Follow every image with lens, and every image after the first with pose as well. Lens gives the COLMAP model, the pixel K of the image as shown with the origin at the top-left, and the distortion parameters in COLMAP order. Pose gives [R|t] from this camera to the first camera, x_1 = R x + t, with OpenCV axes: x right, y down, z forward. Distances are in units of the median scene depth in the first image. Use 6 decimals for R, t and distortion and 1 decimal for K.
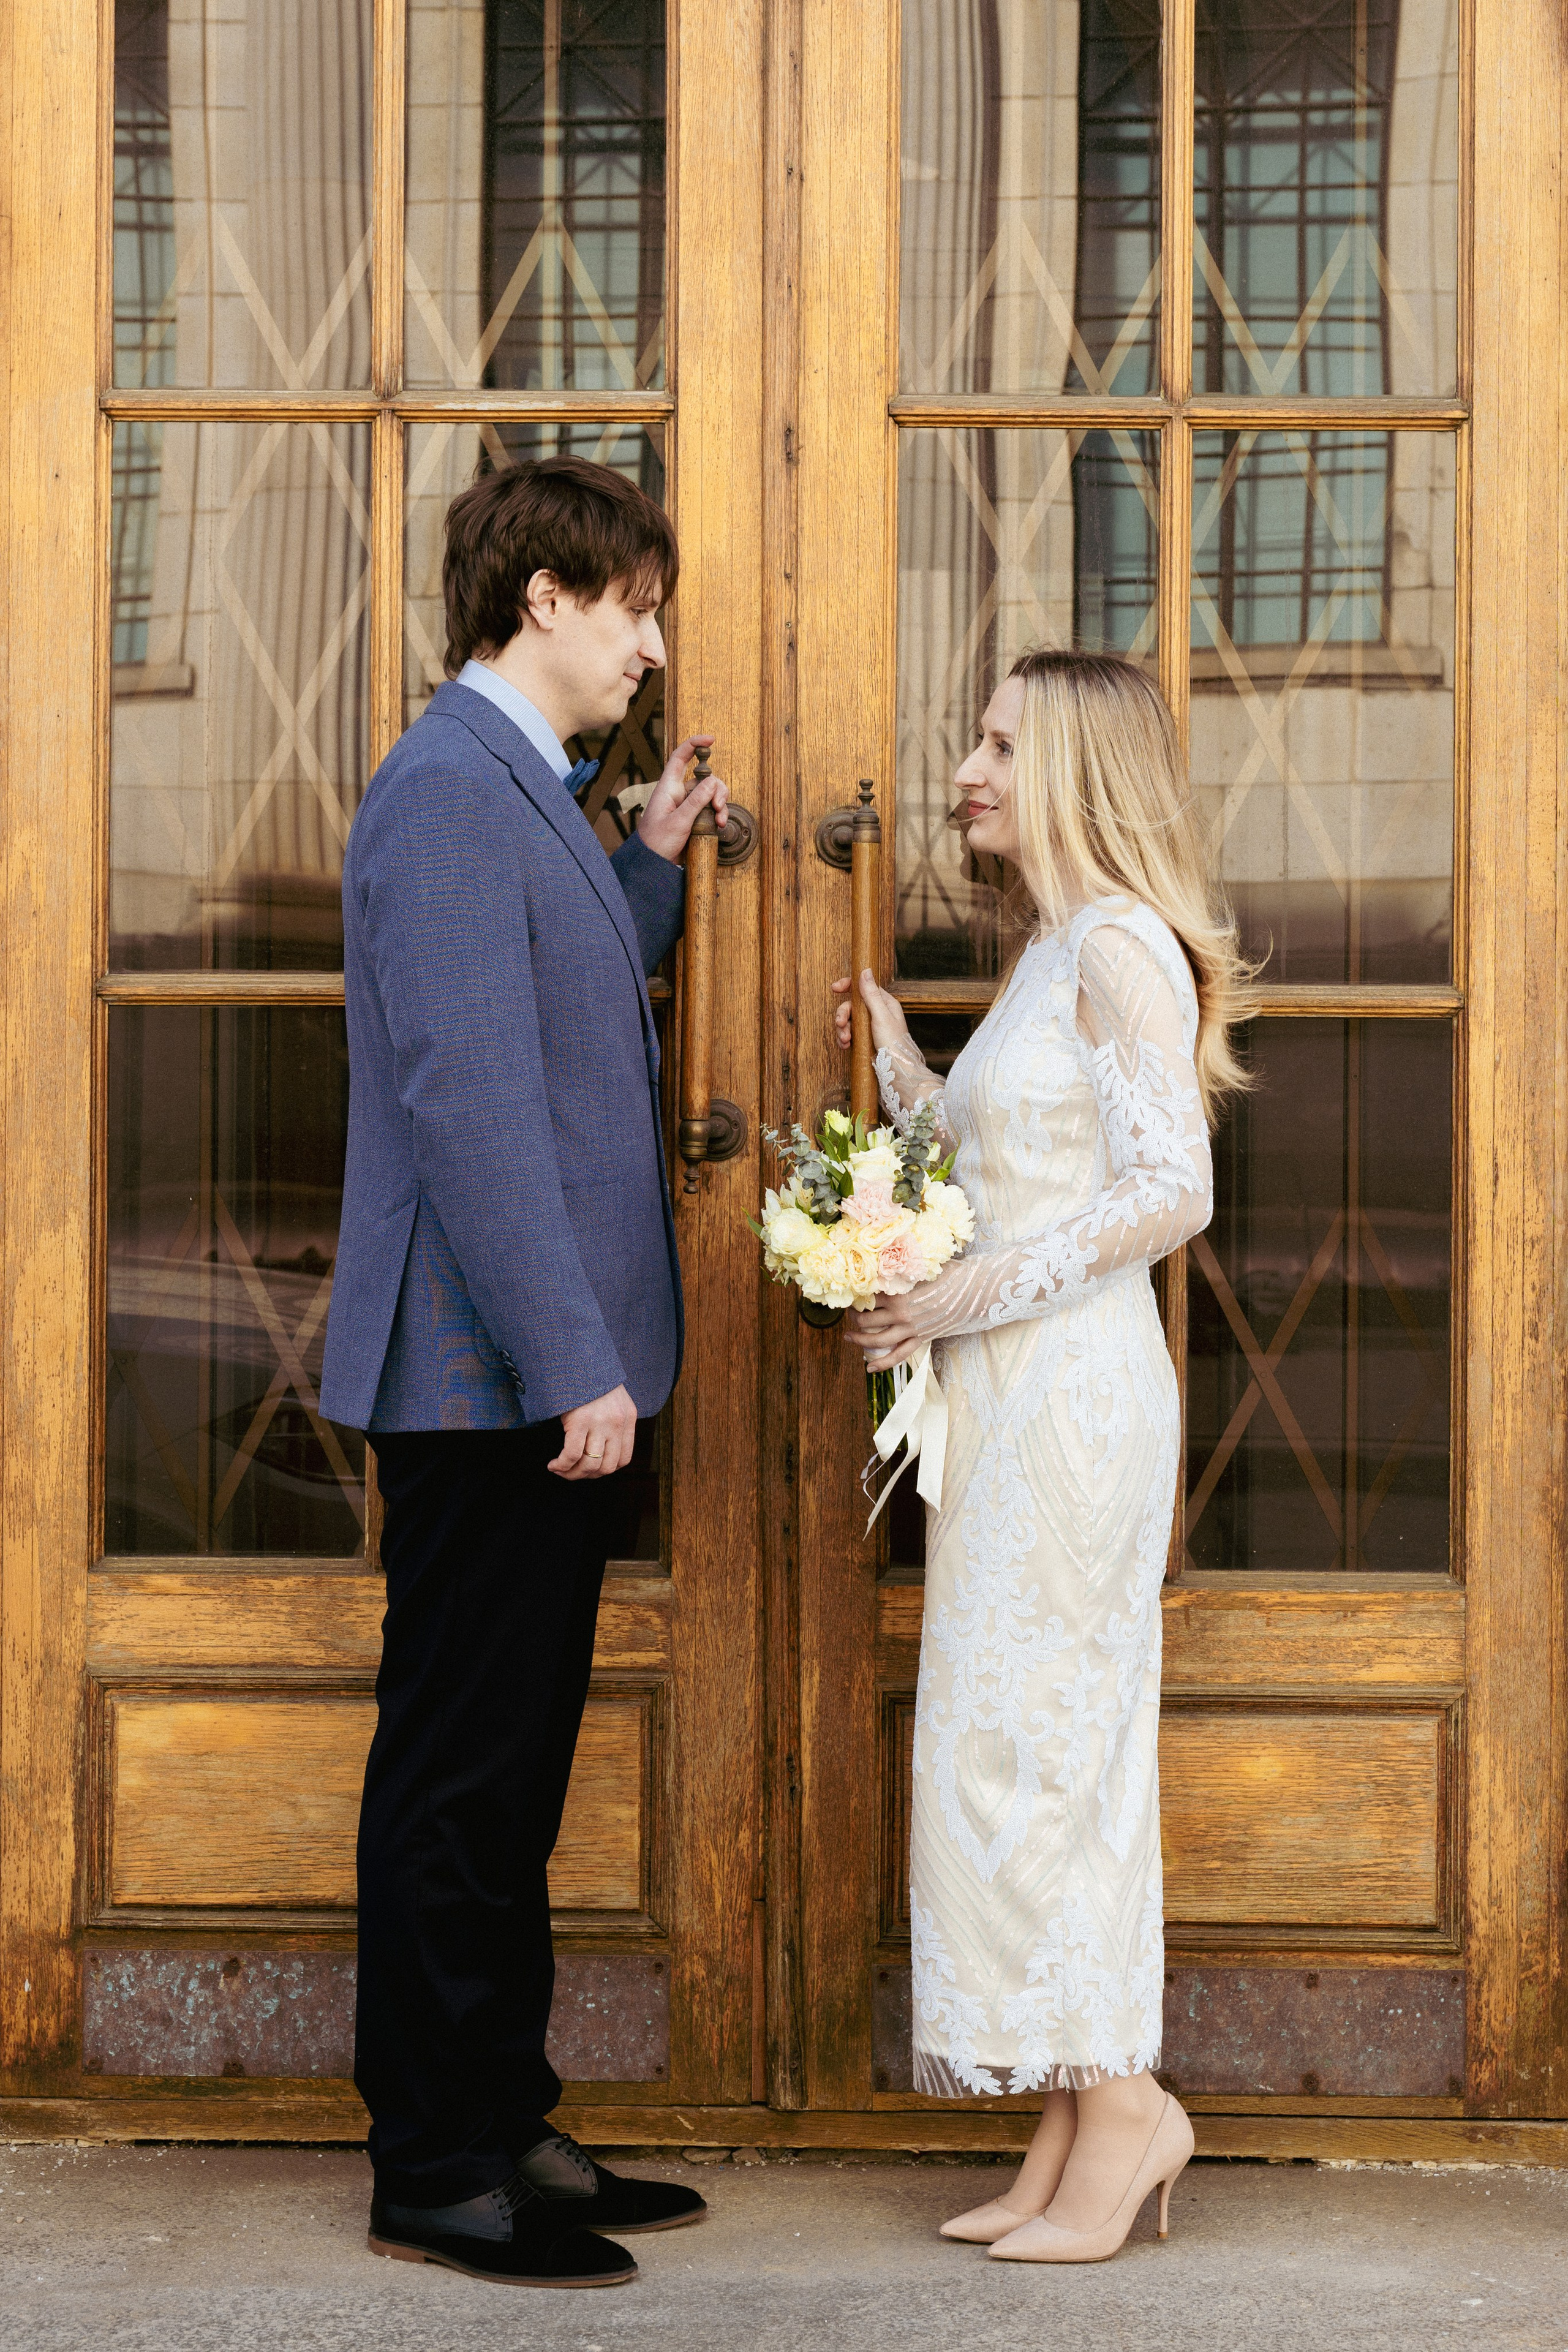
lens RADIAL K [[3556.1, 0, 780.1], [0, 3556.1, 1134.5], [0, 0, 1]] dist [0.023319, -0.051715]
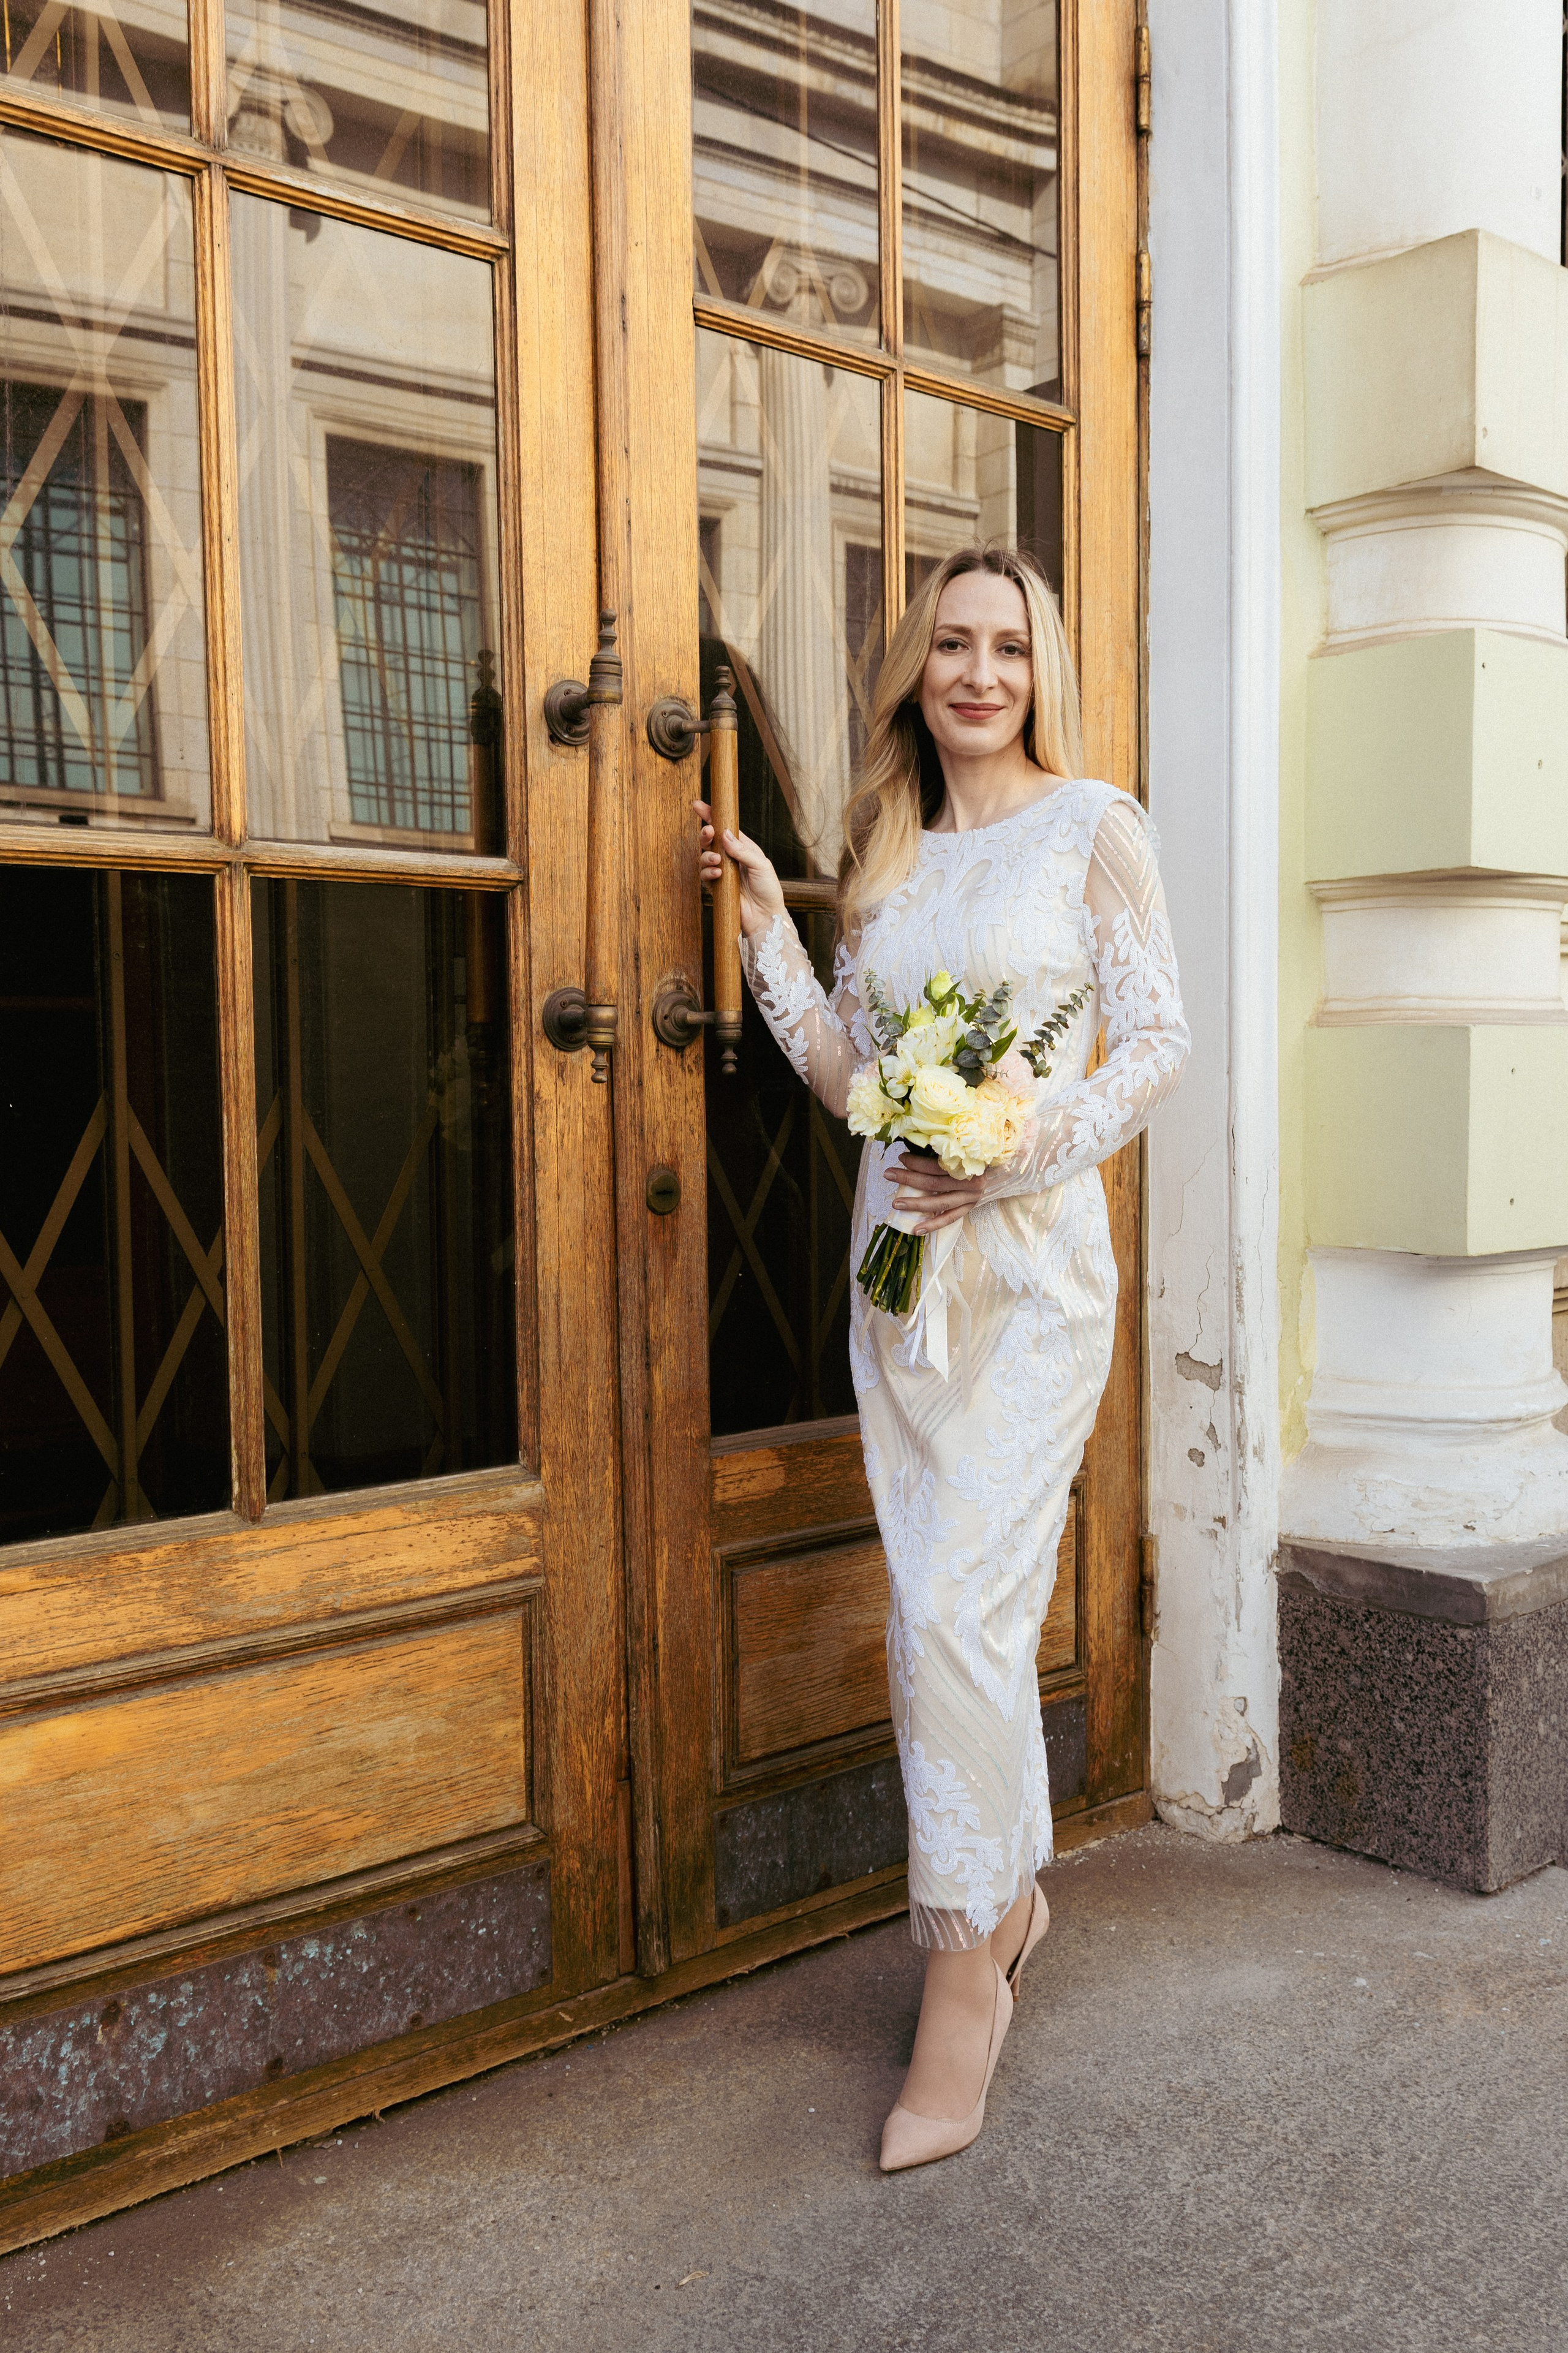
lens RADIAL K [[1982.8, 0, 784.0], [0, 1982.8, 1176.5], [0, 0, 1]] dist [0.000608, 0.002650]
pose [[0.756488, -0.052411, 0.651905, -0.330422], [0.012619, 0.997768, 0.065574, 0.006947], [-0.653886, -0.041379, 0.755460, 0.550191]]
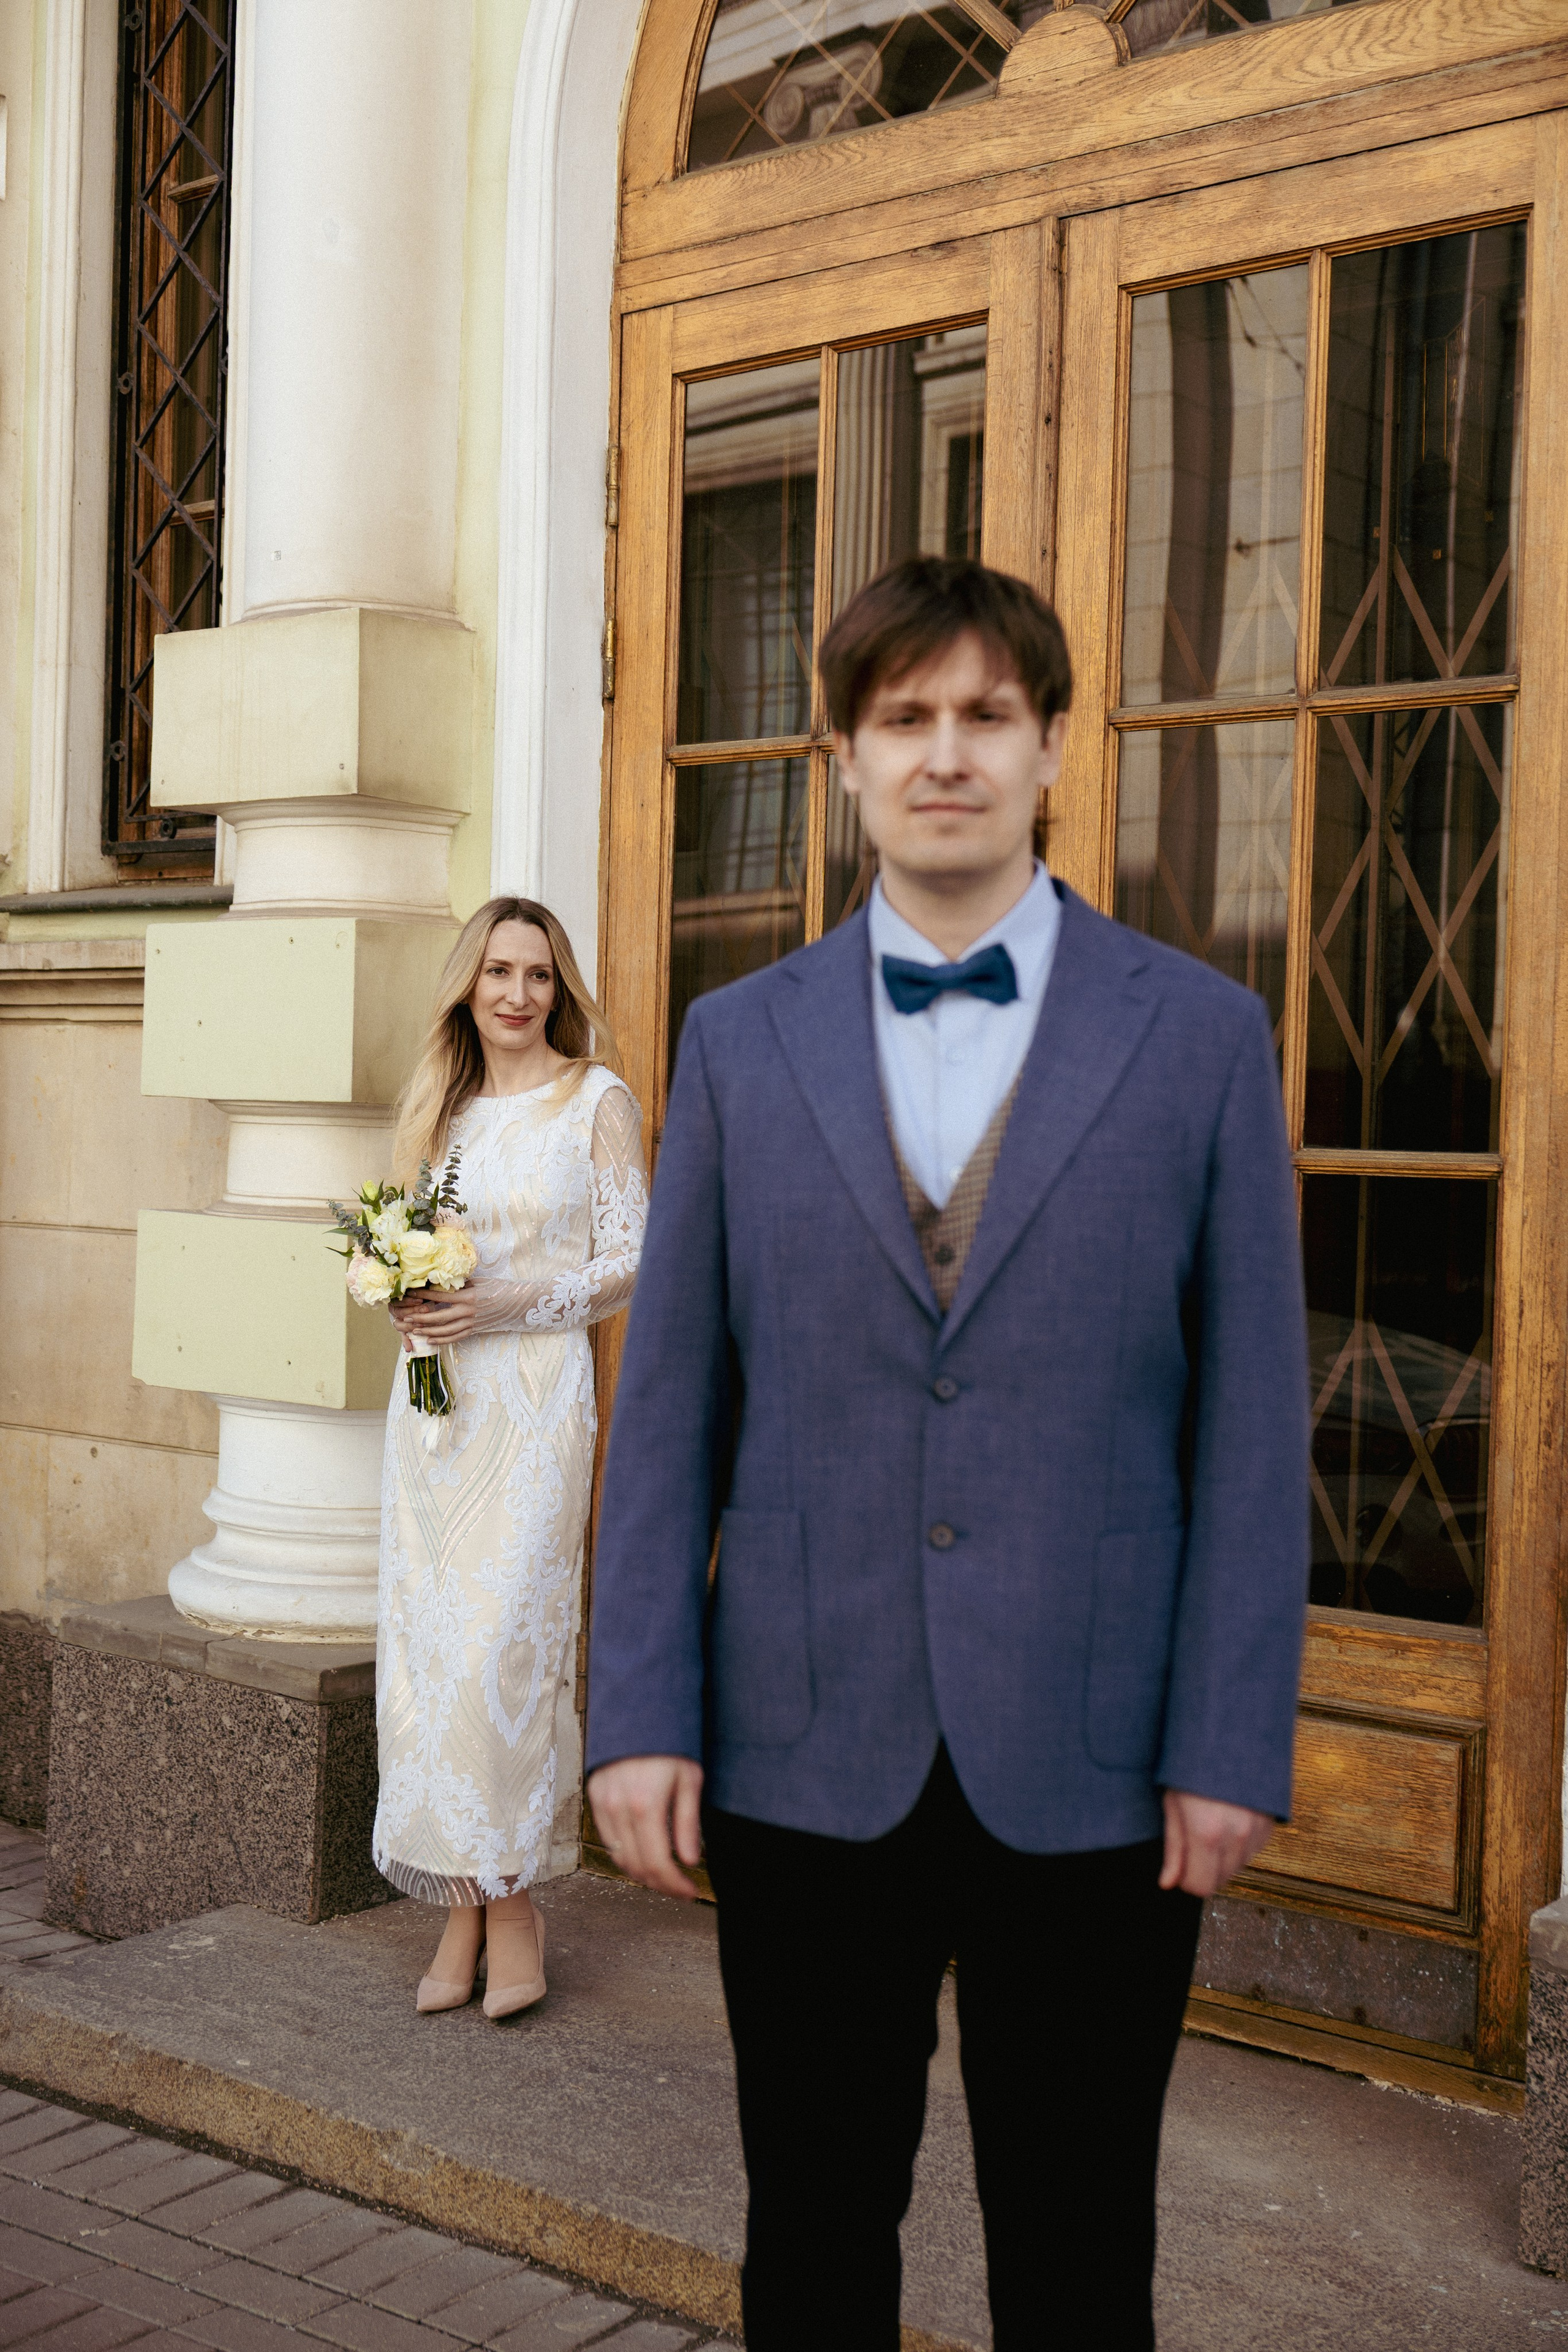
lens RADIAL K [[2591.8, 0, 784.0], [0, 2591.8, 1176.0], [0, 0, 1]] dist [0.007716, -0.058256]
pose [[0.805907, 0.025268, -0.591503, 0.521512], [-0.019921, 0.999680, 0.015562, -0.043187], [0.591707, -0.000758, 0.806153, 0.133078]]
